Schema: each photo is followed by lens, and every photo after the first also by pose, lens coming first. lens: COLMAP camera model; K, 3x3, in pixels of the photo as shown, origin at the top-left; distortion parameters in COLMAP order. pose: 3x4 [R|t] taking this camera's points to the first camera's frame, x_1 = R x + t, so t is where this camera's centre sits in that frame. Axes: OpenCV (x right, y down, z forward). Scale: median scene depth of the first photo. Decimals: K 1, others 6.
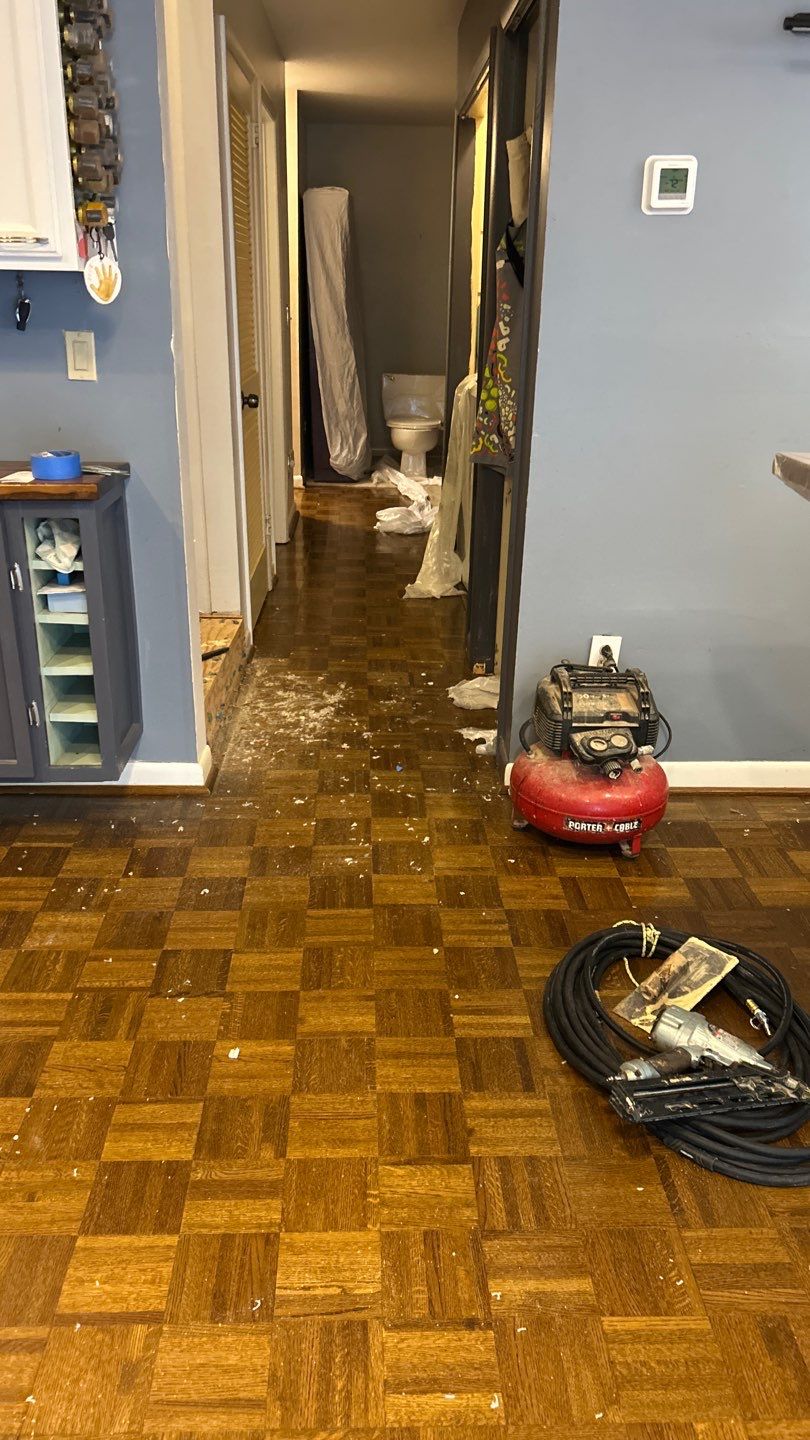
lens RADIAL K [[1085.0, 0, 397.6], [0, 1085.0, 734.2], [0, 0, 1]] dist [0.026271, -0.009313]
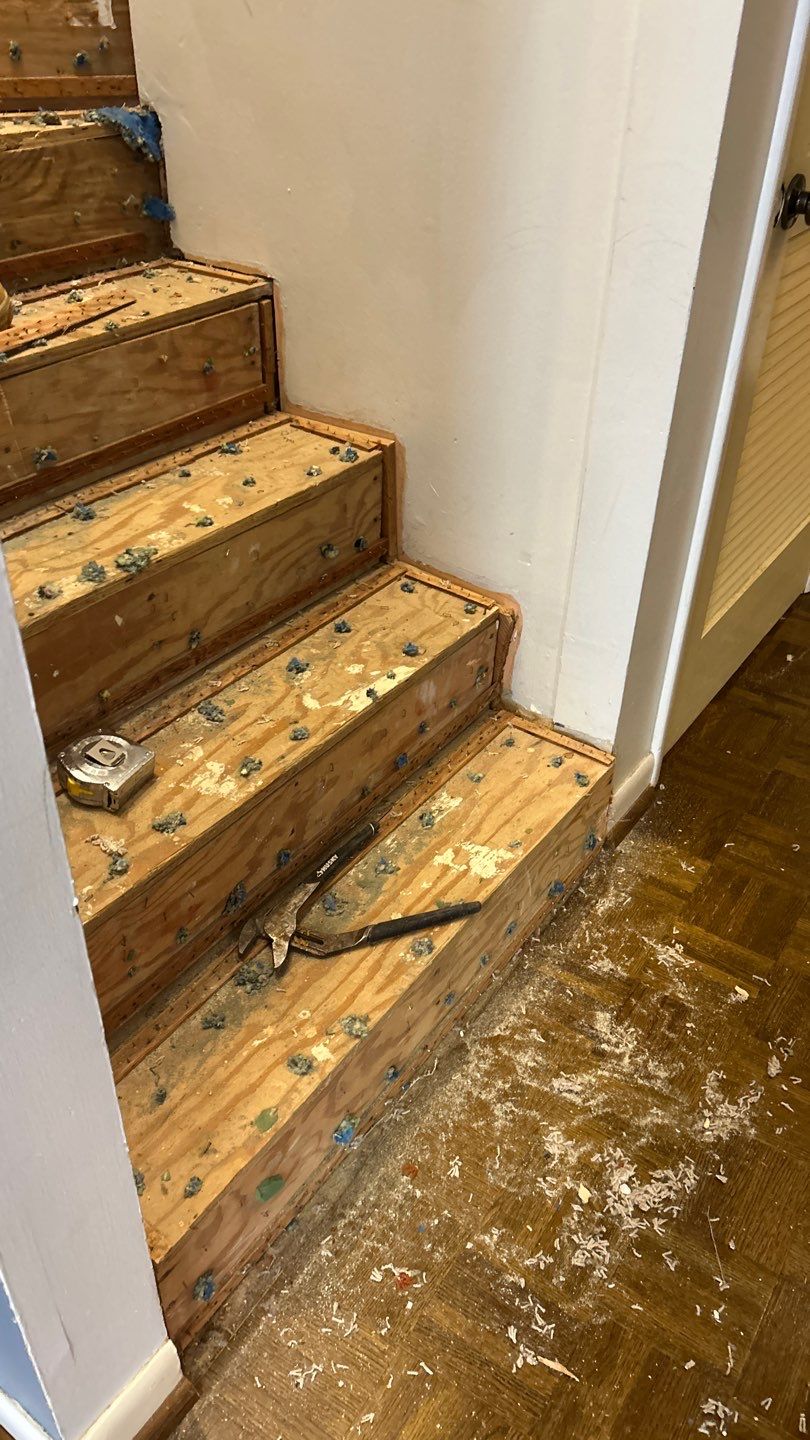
lens RADIAL K [[1090.7, 0, 394.2], [0, 1090.7, 730.8], [0, 0, 1]] dist [0.076314, -0.092394]
pose [[0.807814, 0.347841, -0.475861, -0.024593], [-0.222651, 0.927572, 0.300060, -0.341325], [0.545768, -0.136442, 0.826753, 0.931095]]
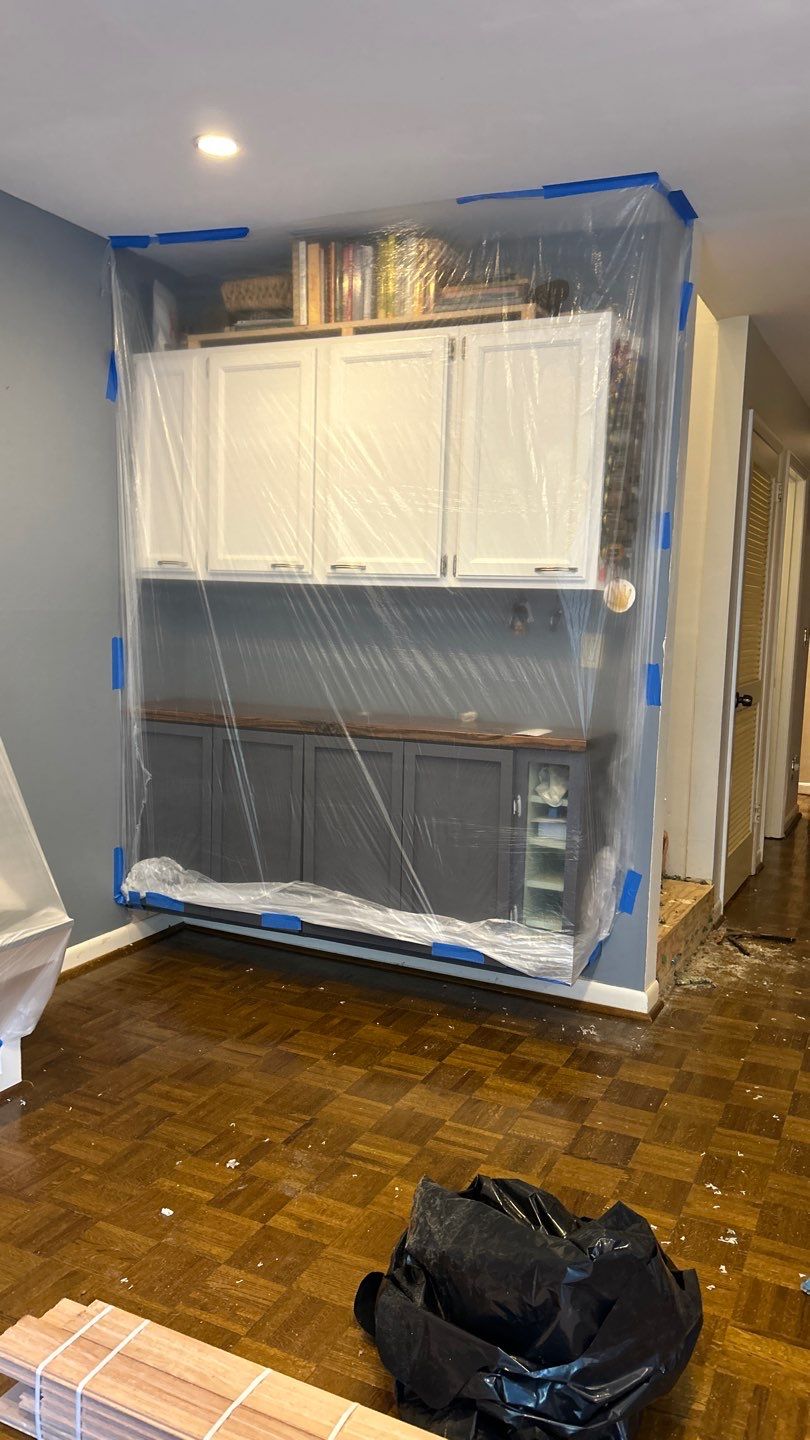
lens RADIAL K [[1062.9, 0, 406.1], [0, 1062.9, 757.5], [0, 0, 1]] dist [0.078776, -0.085171]
pose [[0.889389, 0.074880, -0.450977, 0.096606], [-0.187712, 0.959313, -0.210910, 0.088221], [0.416835, 0.272235, 0.867258, -0.171612]]
